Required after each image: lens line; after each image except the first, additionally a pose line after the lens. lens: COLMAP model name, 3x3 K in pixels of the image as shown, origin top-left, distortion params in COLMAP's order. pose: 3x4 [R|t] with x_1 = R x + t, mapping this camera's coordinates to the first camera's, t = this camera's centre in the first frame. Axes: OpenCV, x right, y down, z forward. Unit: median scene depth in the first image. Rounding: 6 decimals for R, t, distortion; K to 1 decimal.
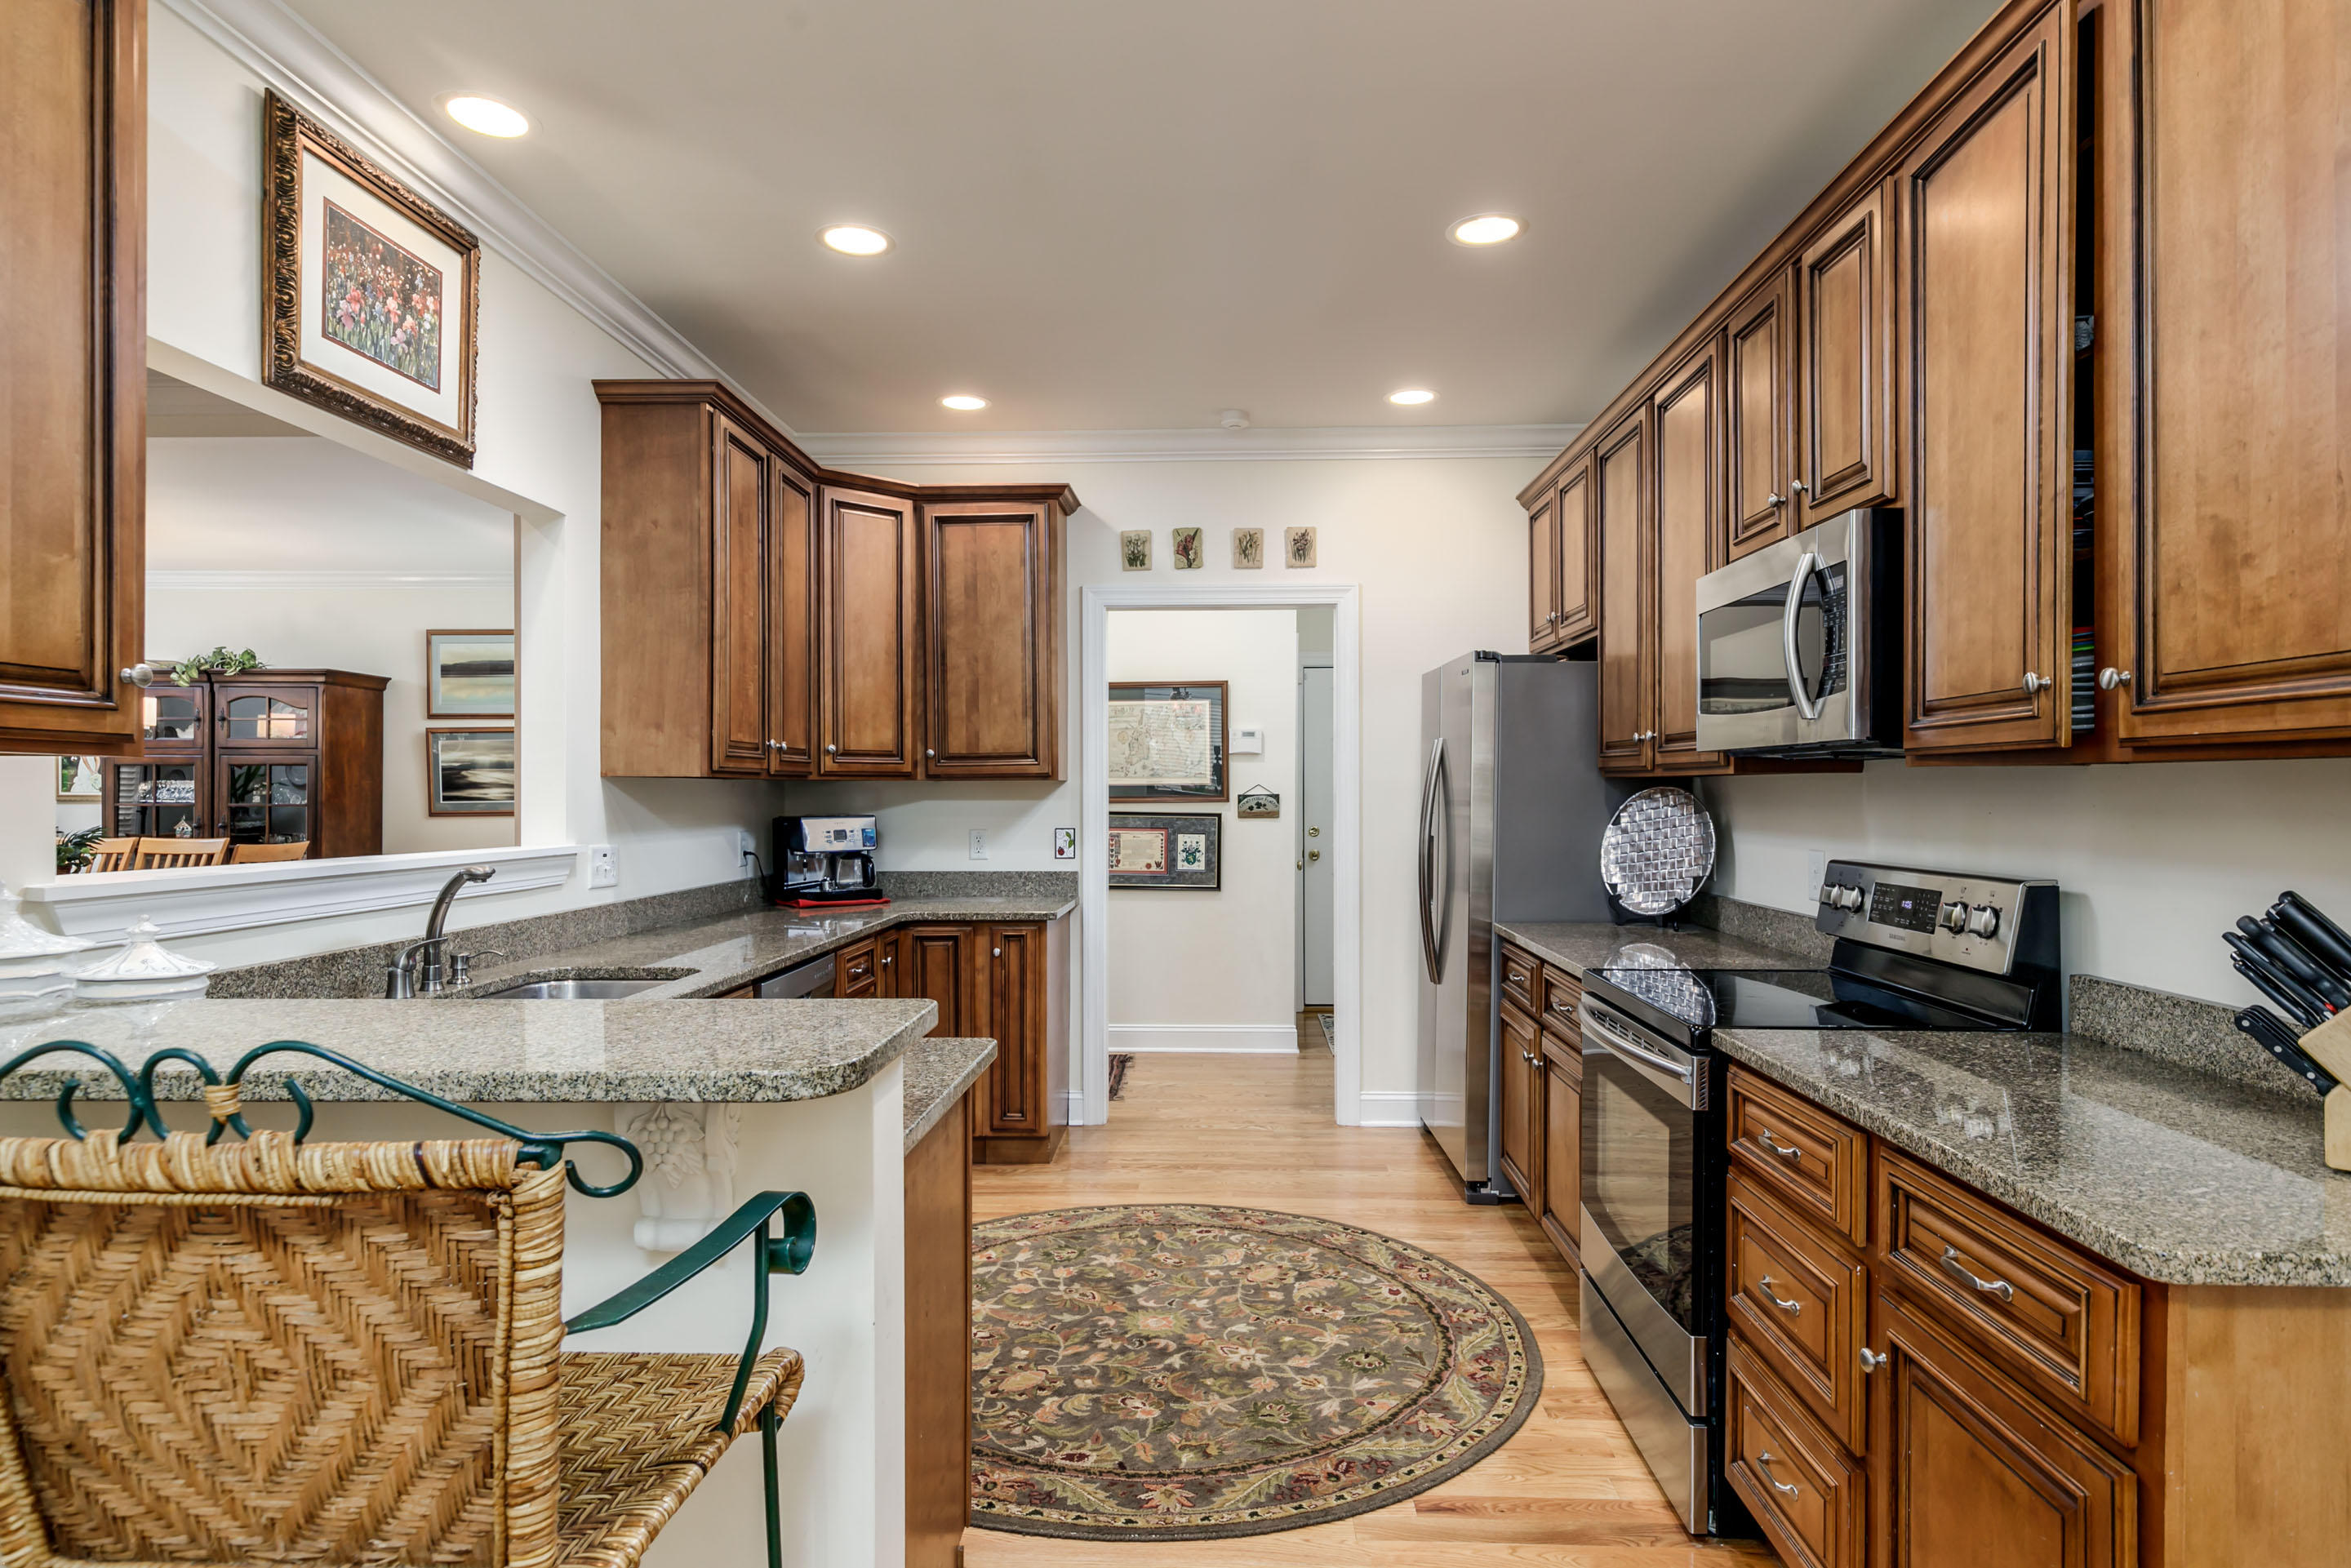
lens RADIAL K [[1285.2, 0, 1196.6], [0, 1285.2, 785.1], [0, 0, 1]] dist [0.000569, -0.000777]
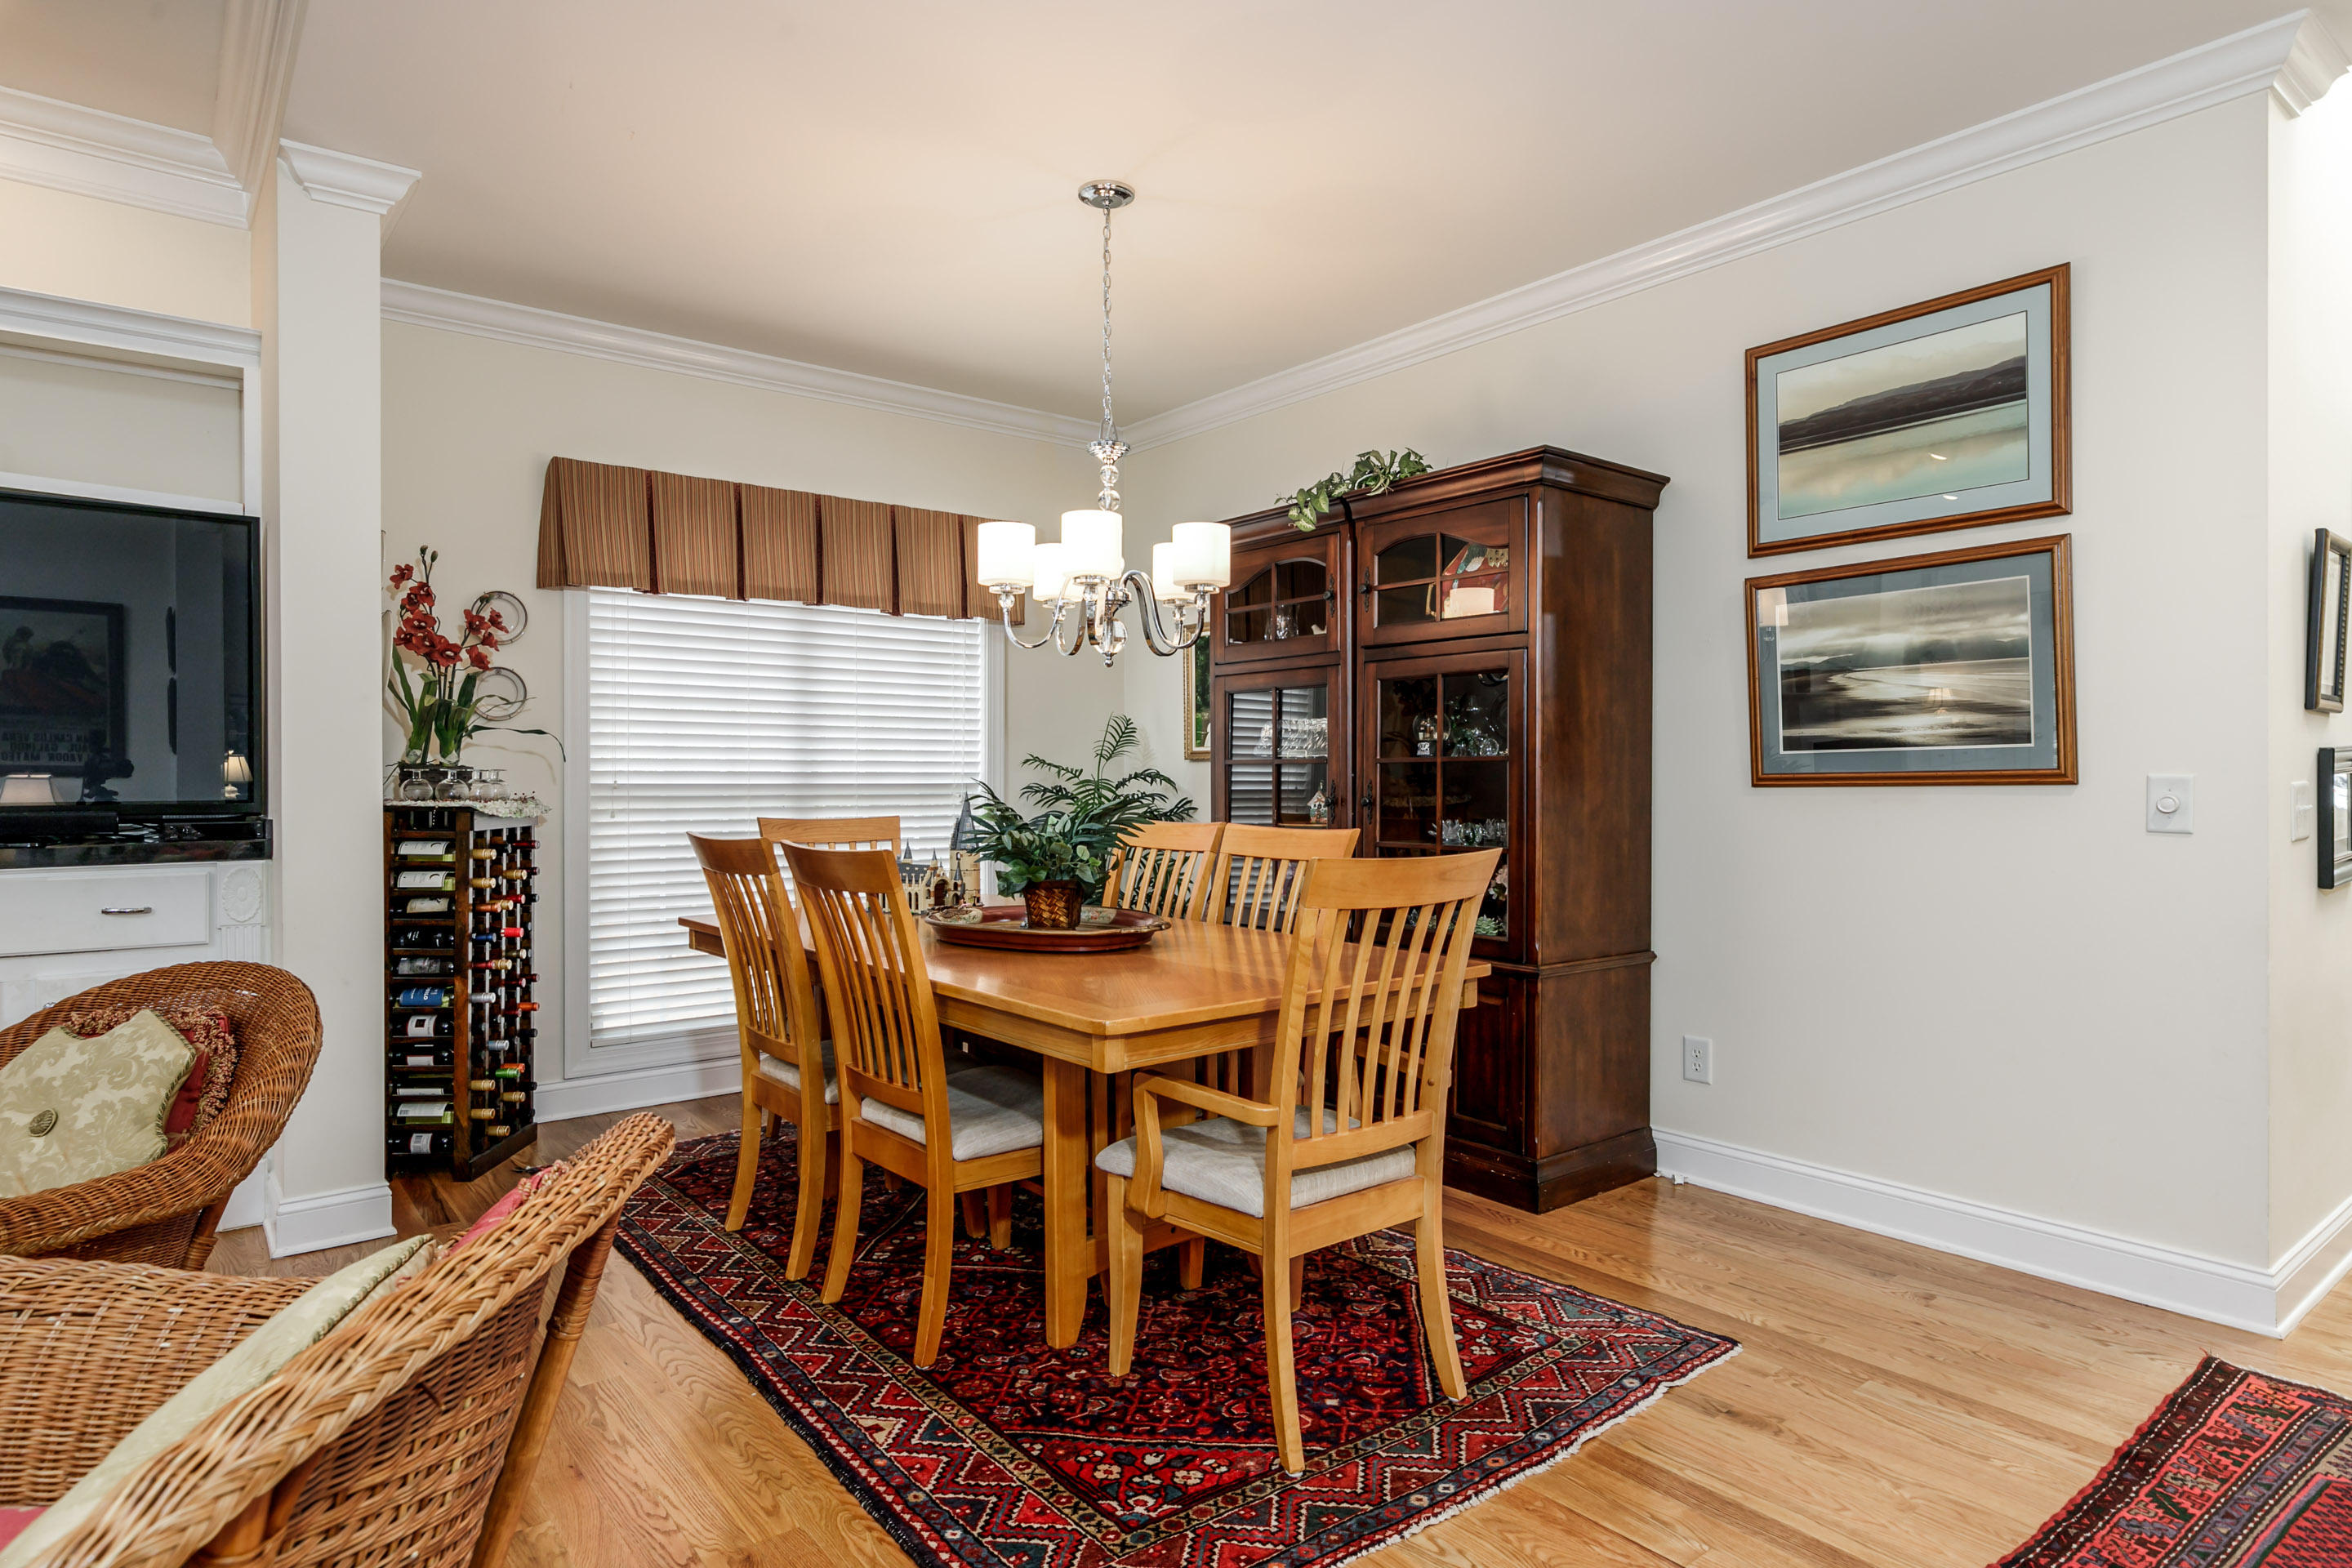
lens RADIAL K [[1285.9, 0, 1172.2], [0, 1285.9, 775.7], [0, 0, 1]] dist [0.000569, -0.000777]
pose [[0.634157, -0.004219, -0.773193, -0.389853], [0.006834, 0.999977, 0.000148, 0.019634], [0.773174, -0.005378, 0.634171, 0.580223]]
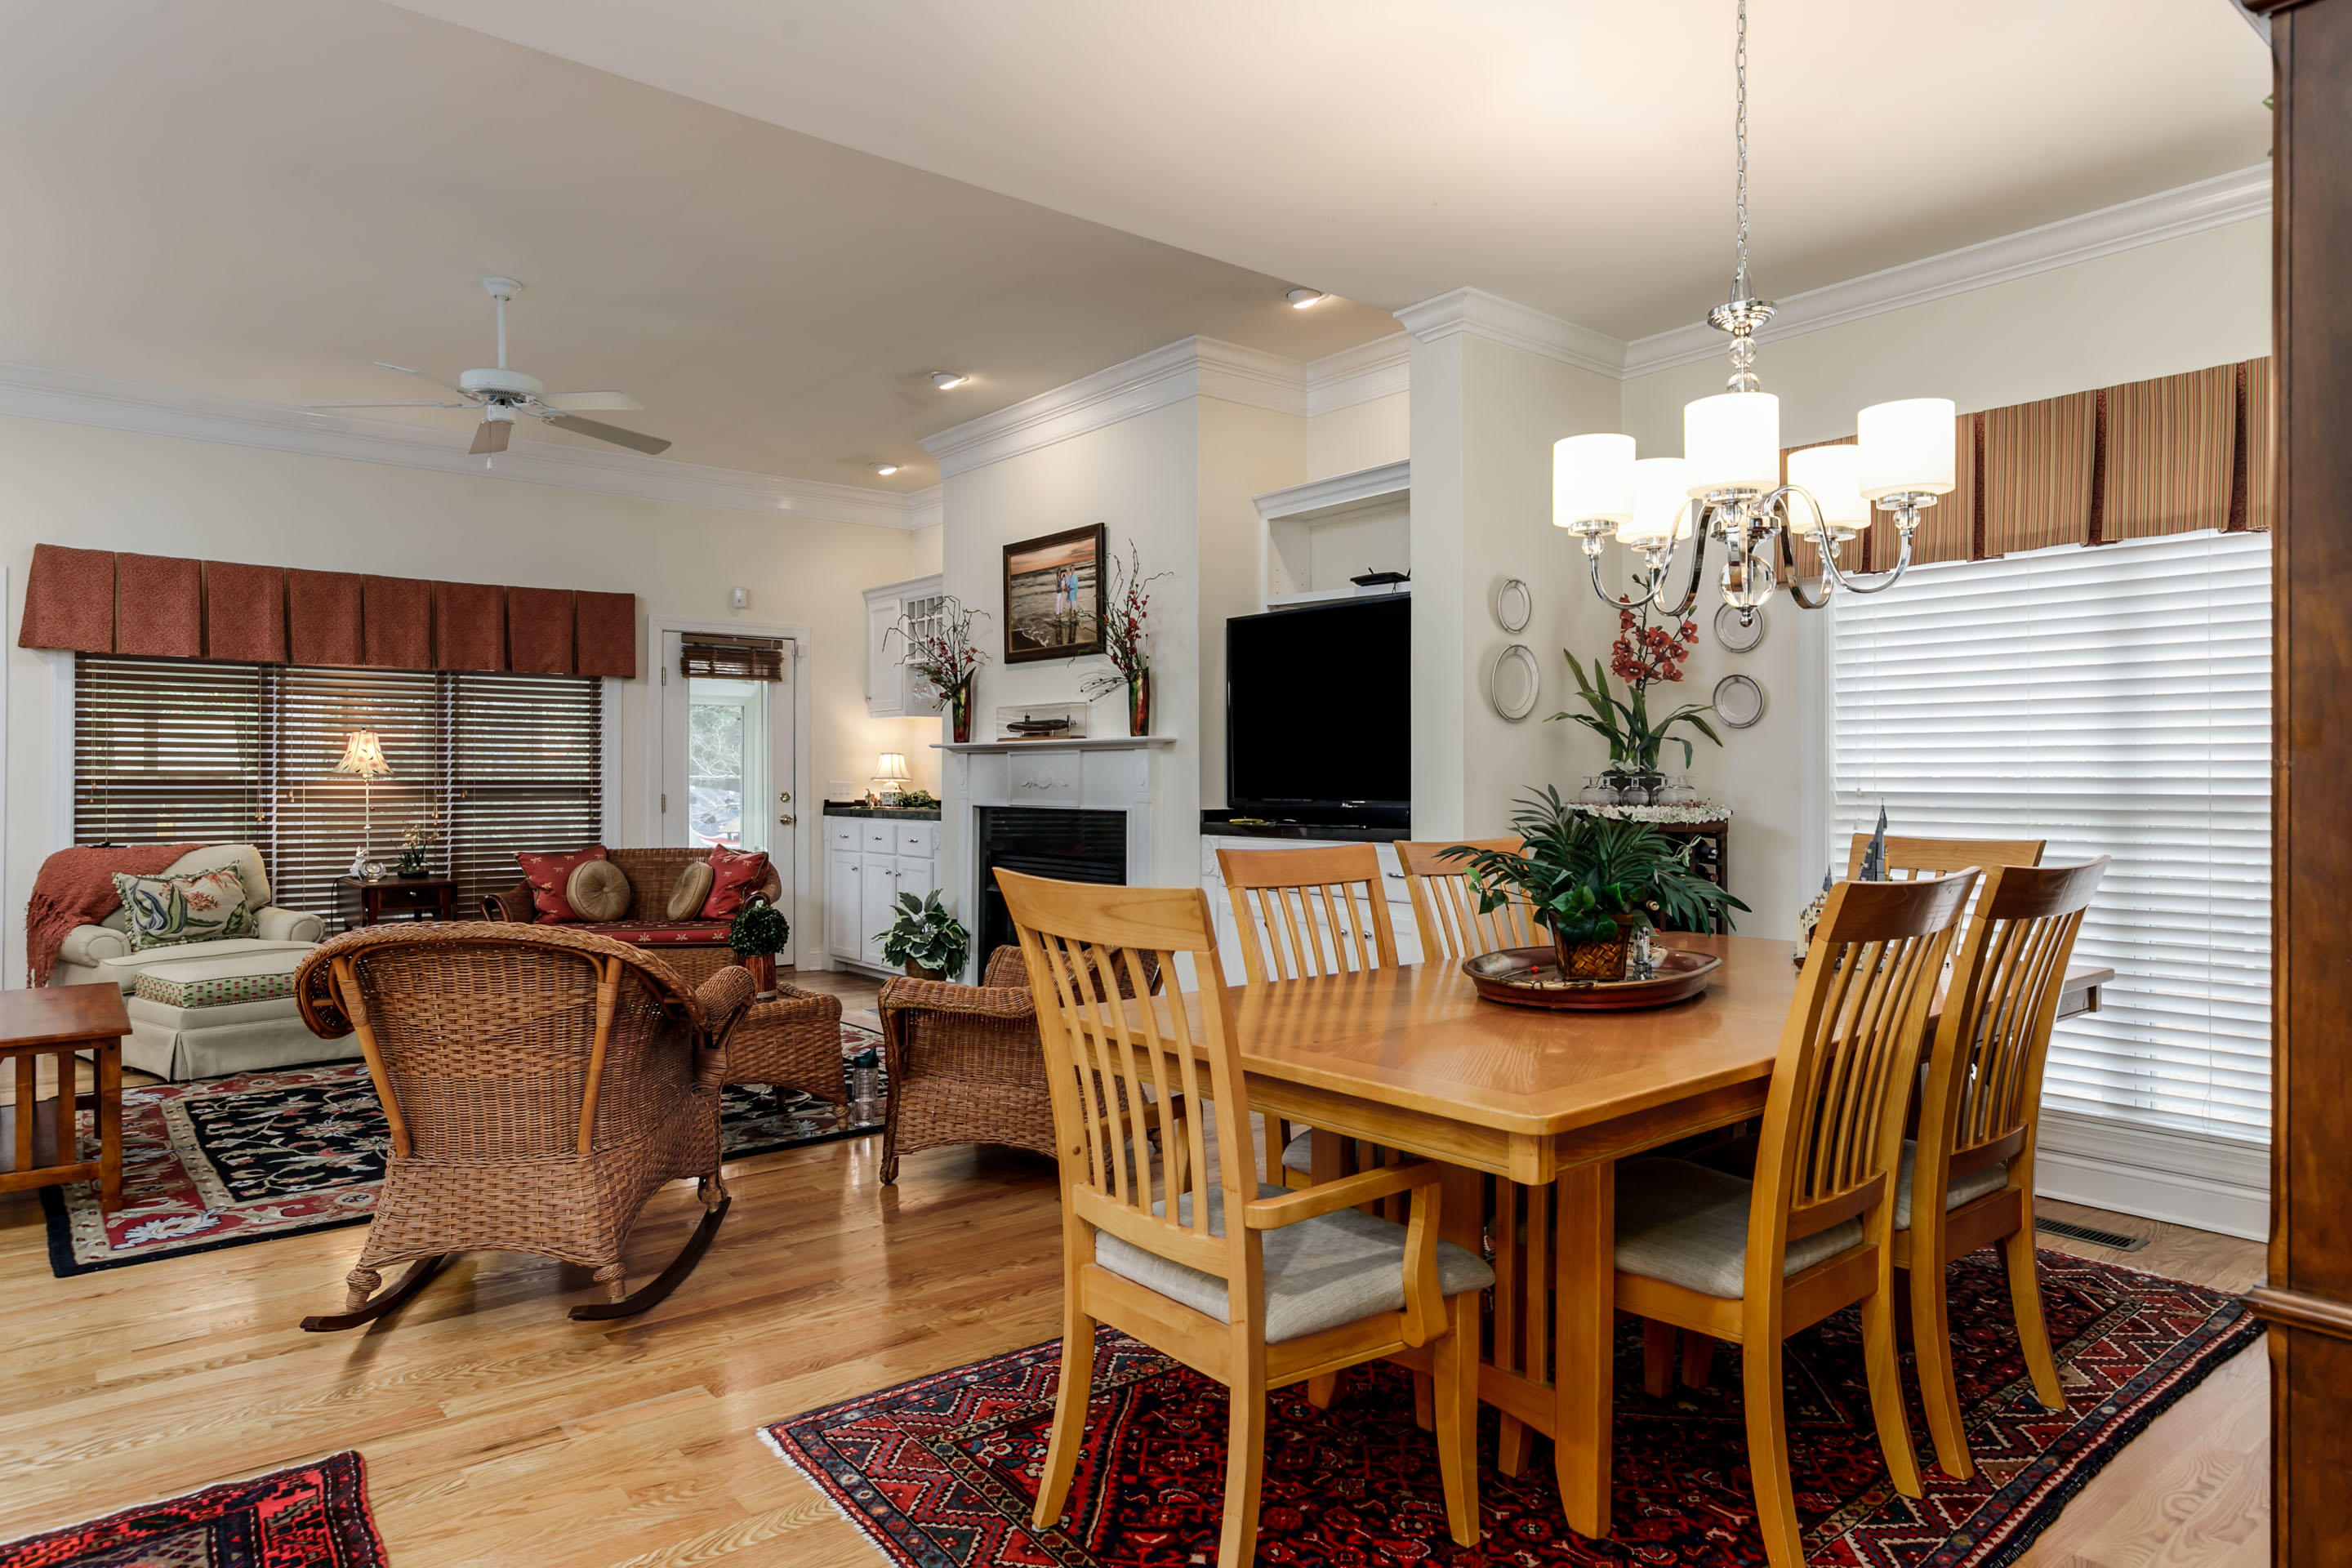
lens RADIAL K [[1359.0, 0, 1162.2], [0, 1359.0, 783.0], [0, 0, 1]] dist [0.002611, -0.003570]
pose [[-0.754082, -0.002735, -0.656775, -0.422899], [0.000835, 0.999987, -0.005123, 0.020961], [0.656780, -0.004411, -0.754069, 0.958528]]
